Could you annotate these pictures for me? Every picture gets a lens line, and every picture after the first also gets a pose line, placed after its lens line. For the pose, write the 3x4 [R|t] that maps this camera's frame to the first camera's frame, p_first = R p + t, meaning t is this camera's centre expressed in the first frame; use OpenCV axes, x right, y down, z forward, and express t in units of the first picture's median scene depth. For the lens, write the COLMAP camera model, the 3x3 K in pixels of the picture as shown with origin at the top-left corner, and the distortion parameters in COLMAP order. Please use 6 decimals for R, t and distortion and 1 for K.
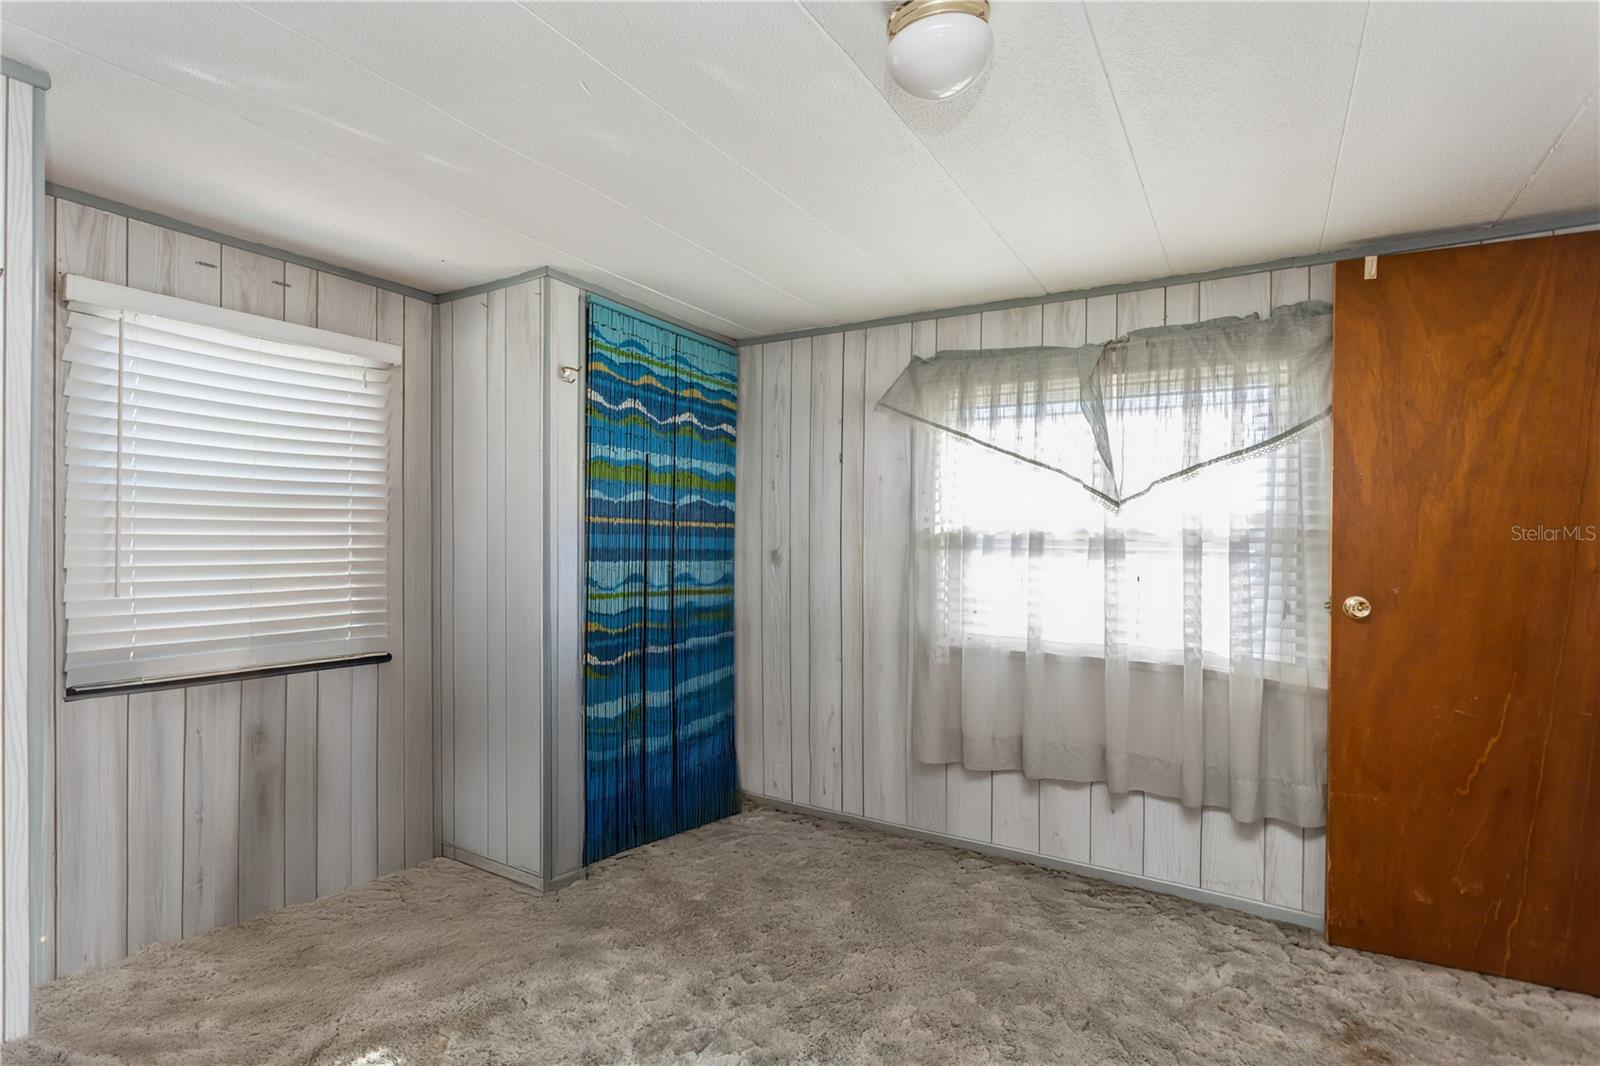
lens RADIAL K [[777.3, 0, 805.3], [0, 777.3, 536.7], [0, 0, 1]] dist [0.001755, 0.000451]
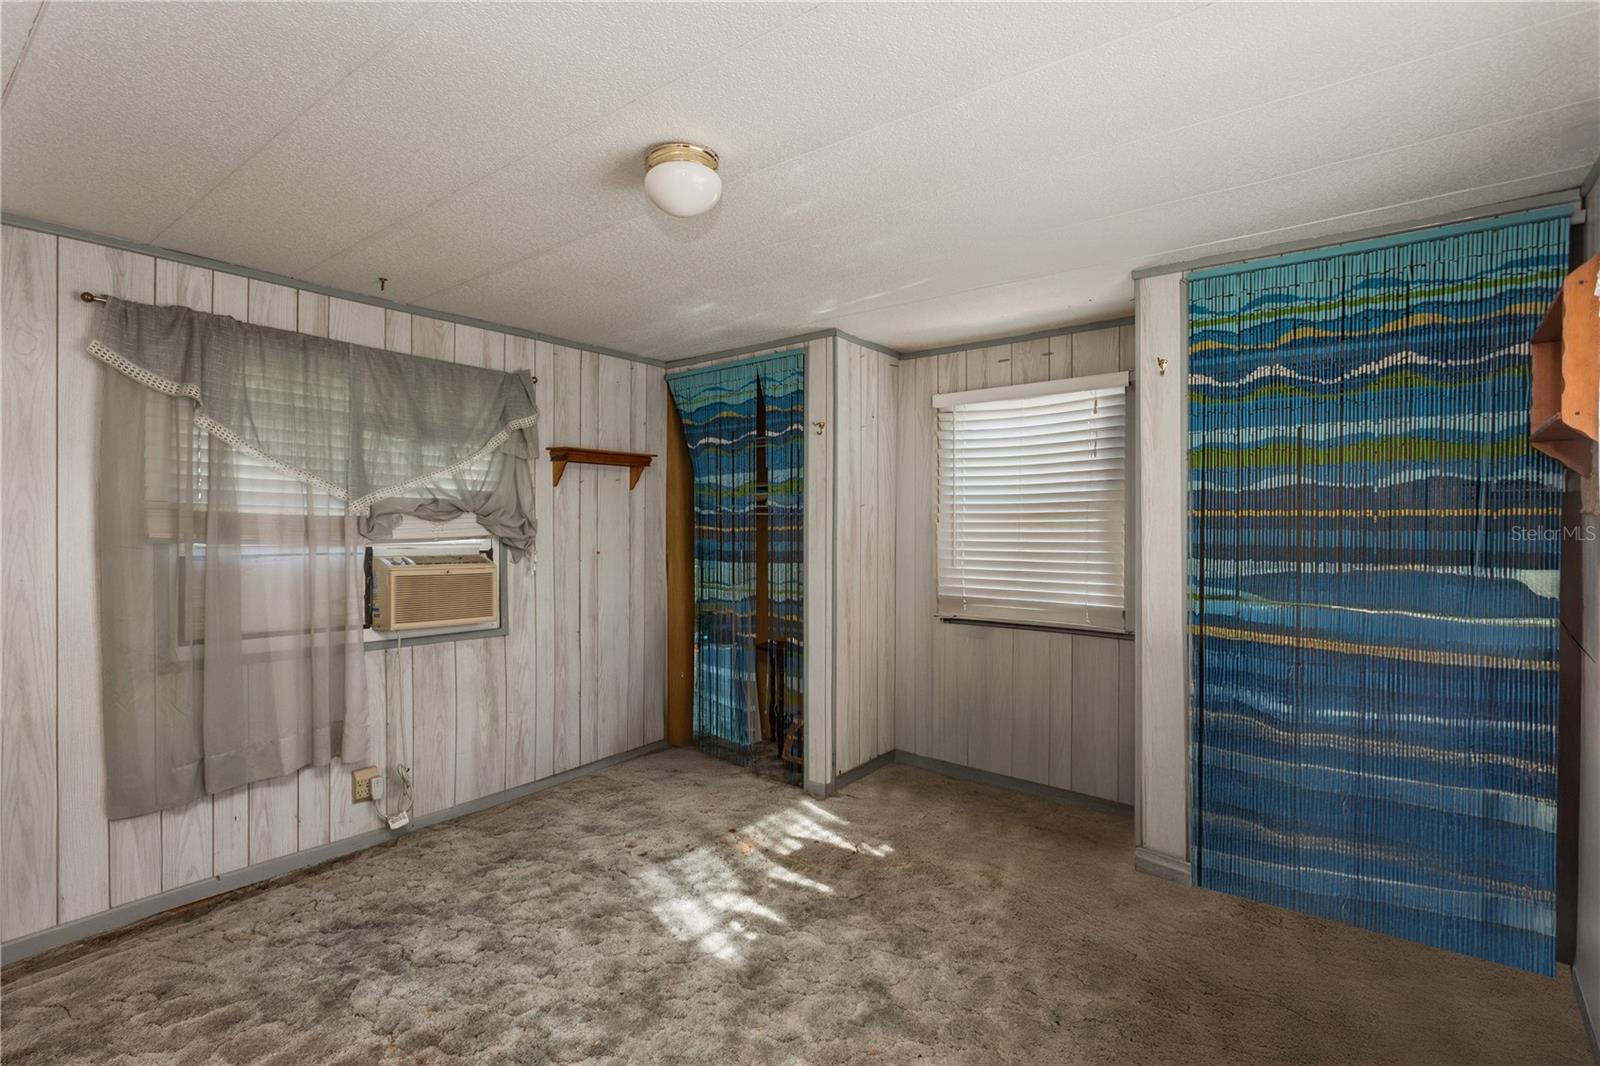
lens RADIAL K [[777.3, 0, 805.3], [0, 777.3, 536.7], [0, 0, 1]] dist [0.001755, 0.000451]
pose [[-0.098248, 0.001676, -0.995161, 0.678750], [0.004169, 0.999991, 0.001272, 0.002498], [0.995153, -0.004023, -0.098254, 0.612483]]
